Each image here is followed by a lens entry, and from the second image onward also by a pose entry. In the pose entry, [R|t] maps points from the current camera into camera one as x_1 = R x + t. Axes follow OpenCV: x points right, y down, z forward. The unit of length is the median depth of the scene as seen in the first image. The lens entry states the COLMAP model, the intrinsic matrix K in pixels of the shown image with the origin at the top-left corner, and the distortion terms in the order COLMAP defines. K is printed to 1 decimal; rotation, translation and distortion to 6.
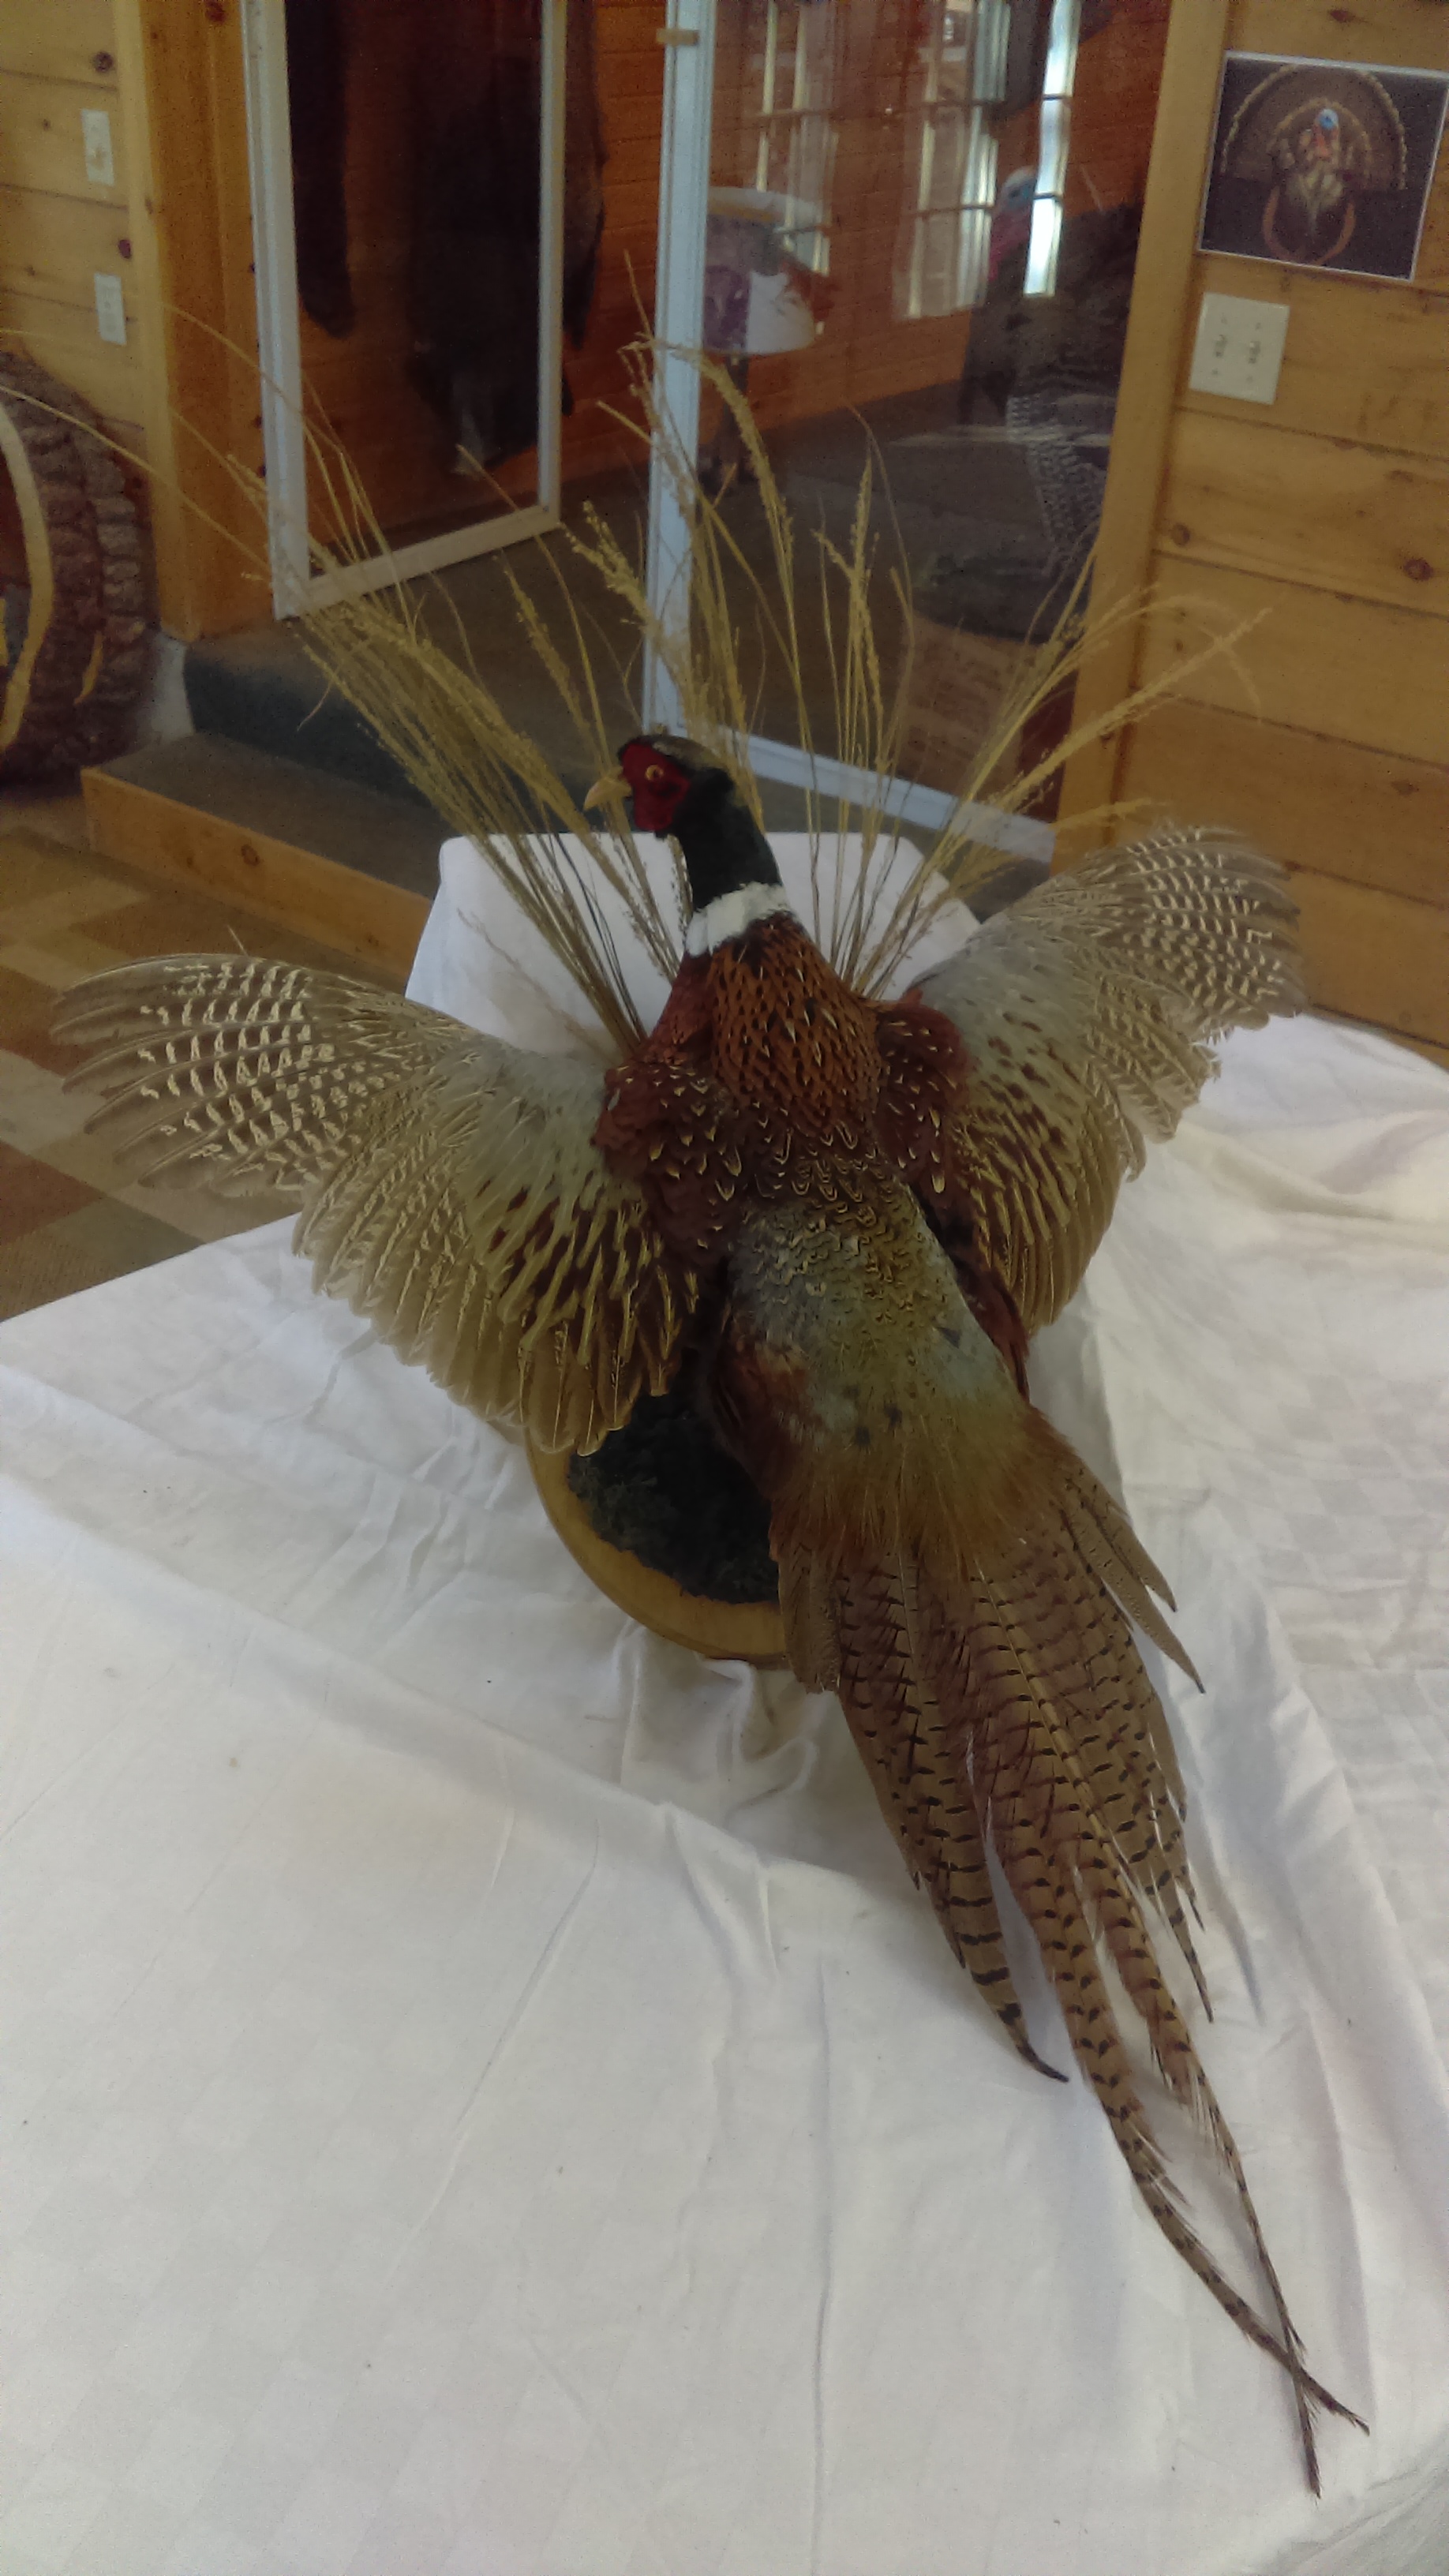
lens RADIAL K [[2273.0, 0, 746.4], [0, 2273.0, 1294.9], [0, 0, 1]] dist [-0.015904, -0.012077]
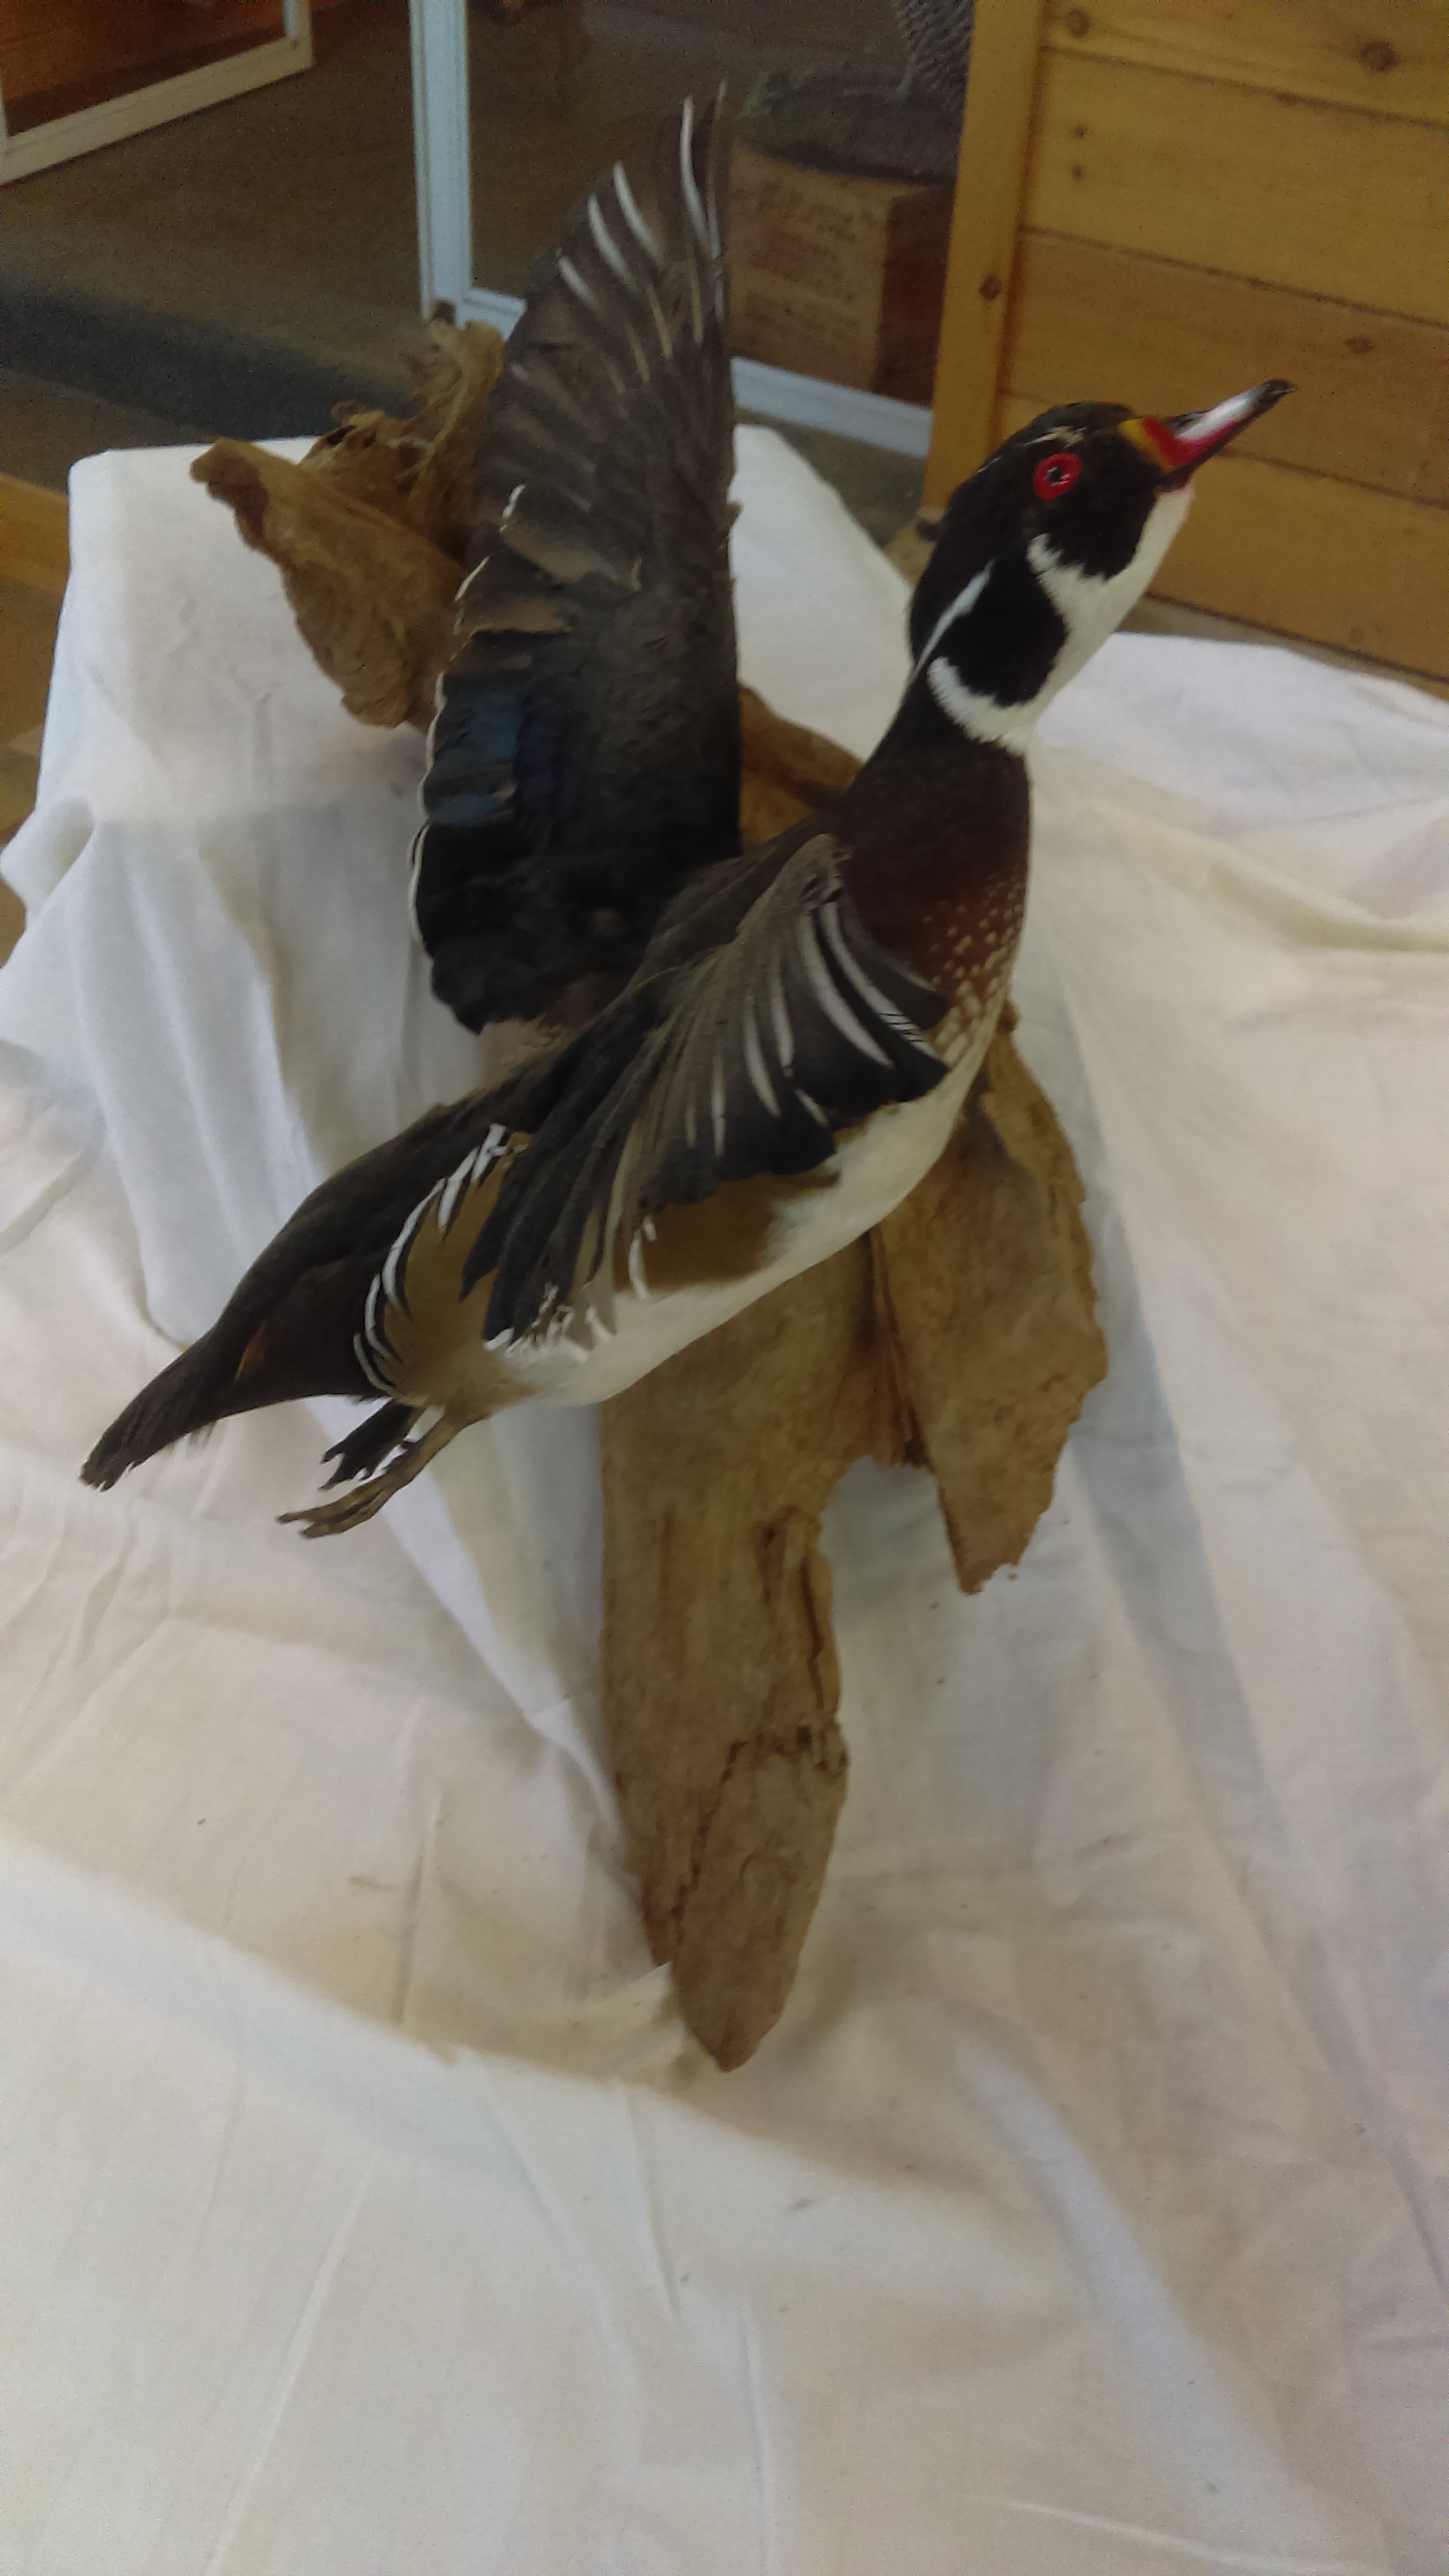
lens RADIAL K [[2273.0, 0, 746.4], [0, 2273.0, 1294.9], [0, 0, 1]] dist [-0.015904, -0.012077]
pose [[0.996594, -0.062074, 0.054286, 0.005522], [0.052490, 0.985235, 0.162965, -0.030545], [-0.063601, -0.159560, 0.985137, 0.153175]]
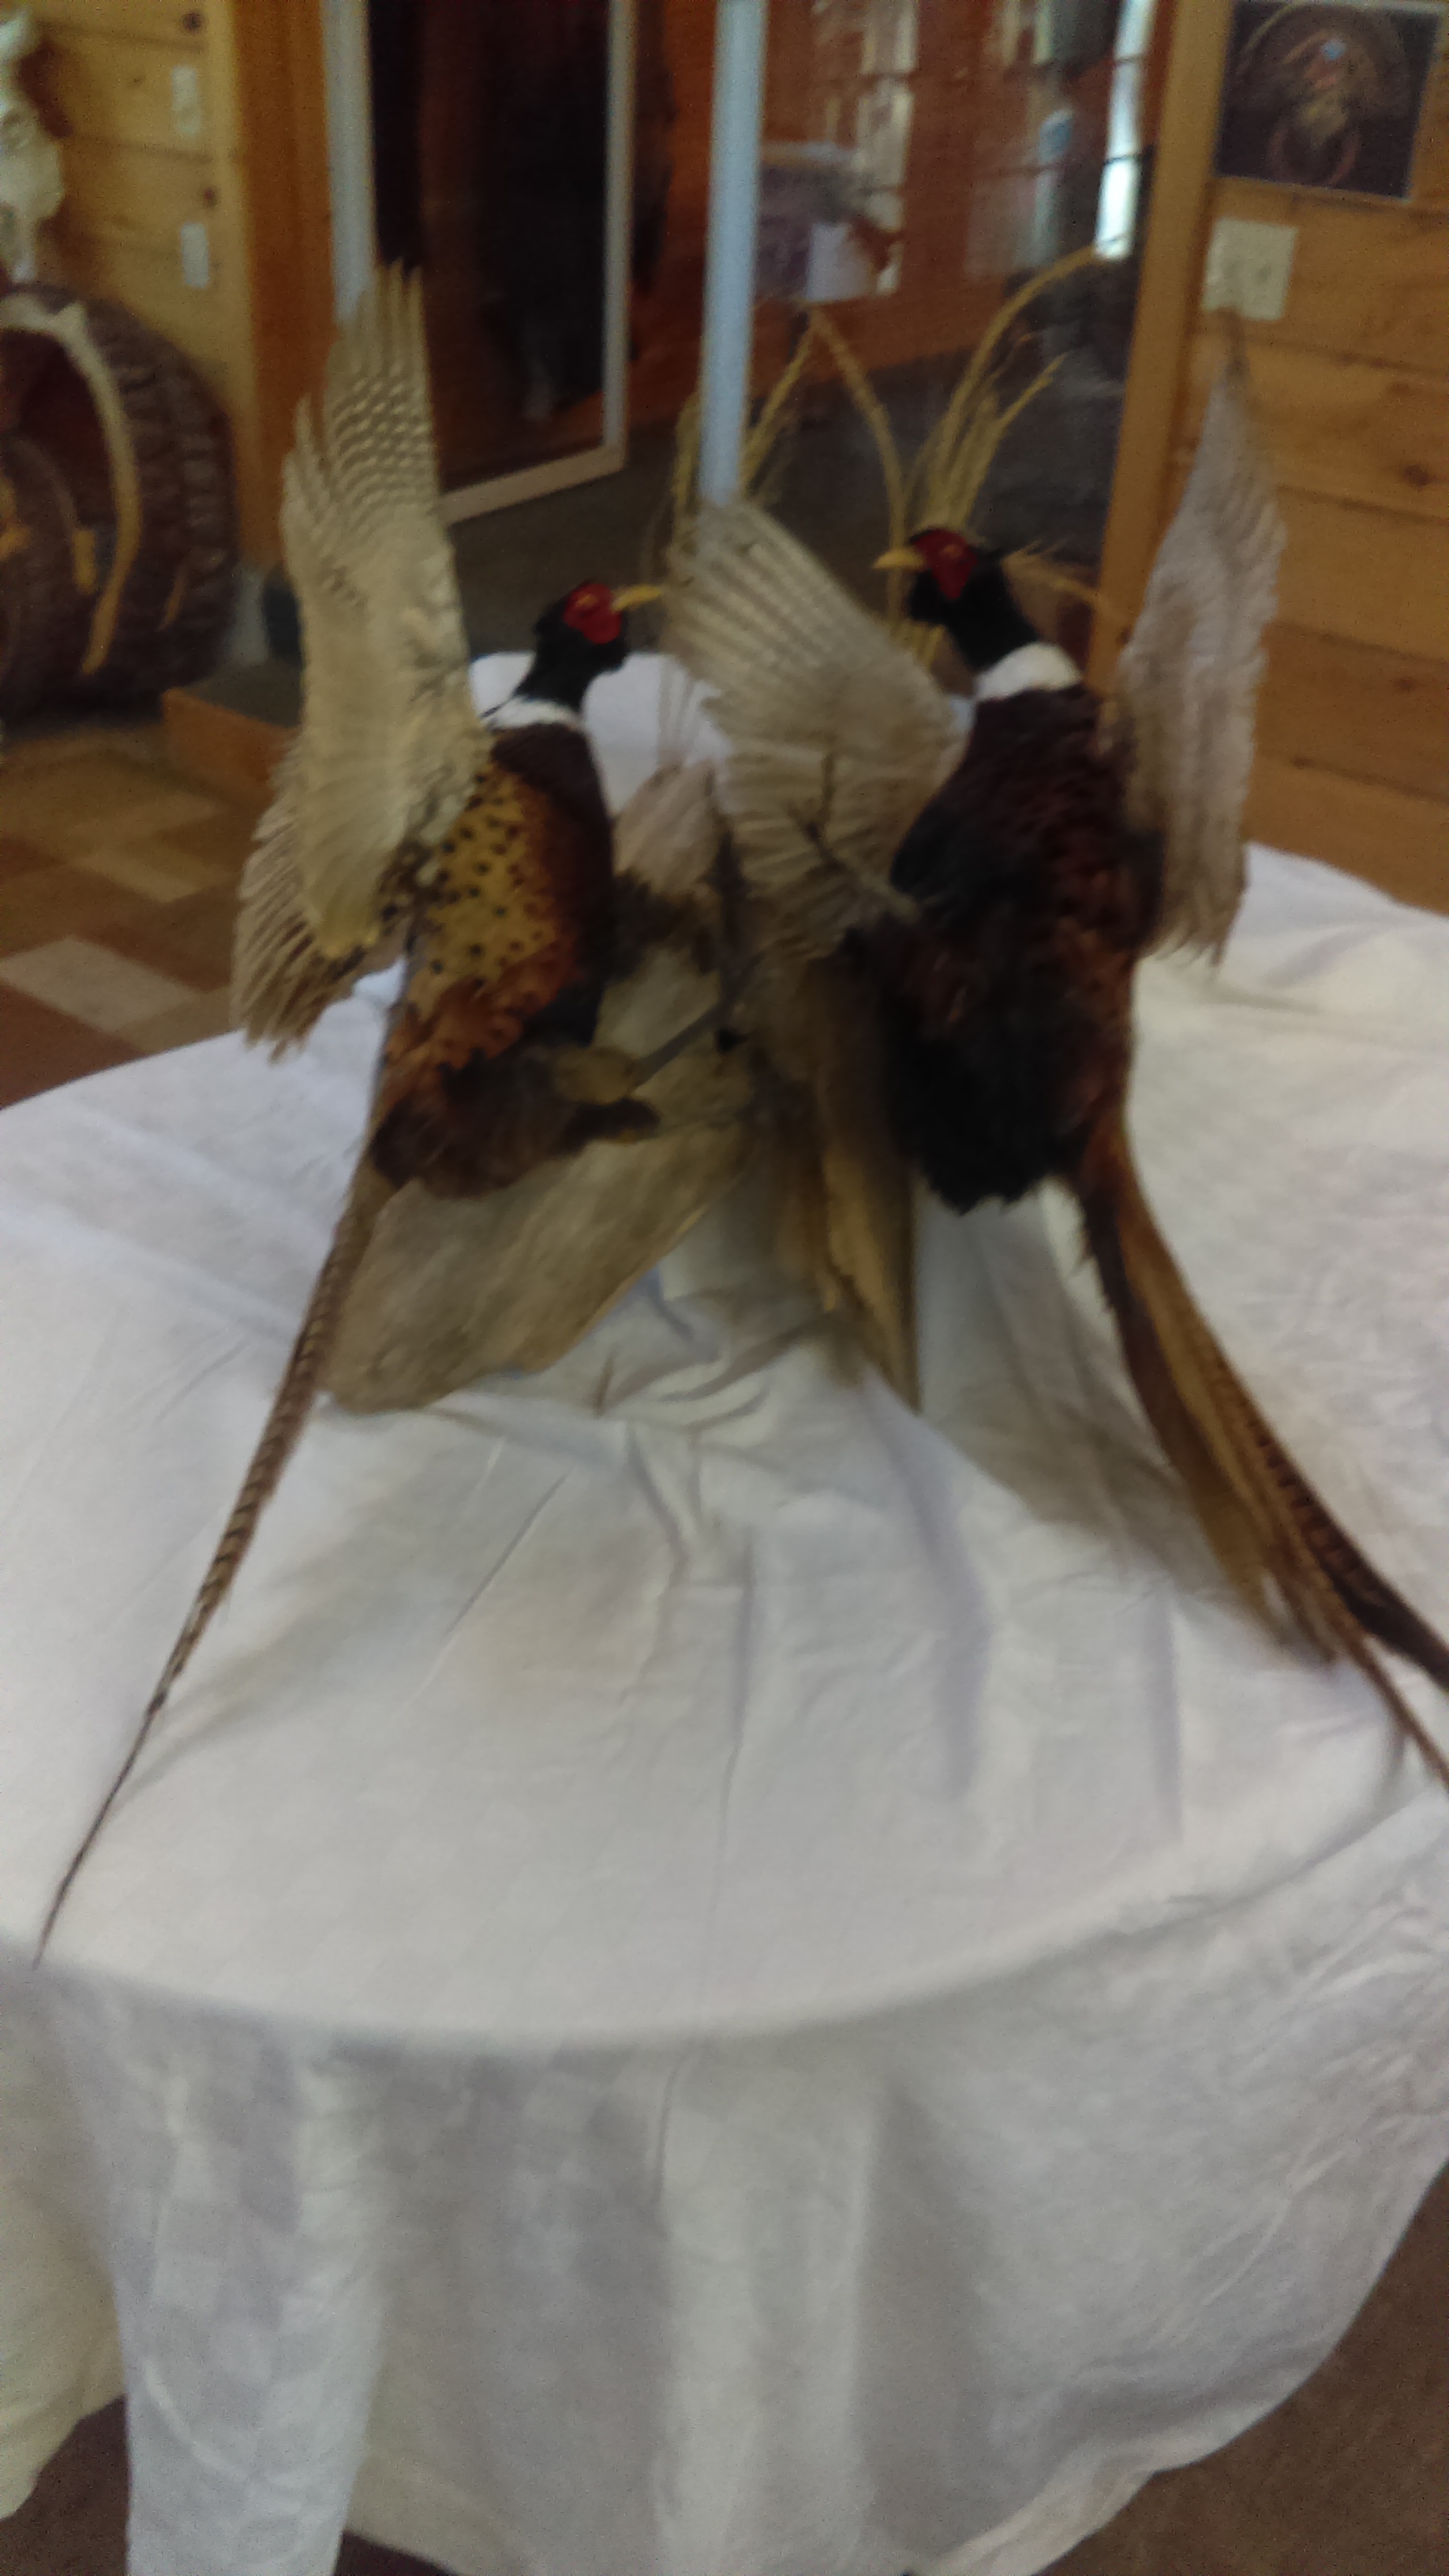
lens RADIAL K [[2316.1, 0, 724.5], [0, 2316.1, 1288.0], [0, 0, 1]] dist [-0.030747, 0.008740]
pose [[0.998864, 0.010253, -0.046541, 0.026402], [-0.010319, 0.999946, -0.001187, 0.058313], [0.046526, 0.001666, 0.998916, -0.080013]]
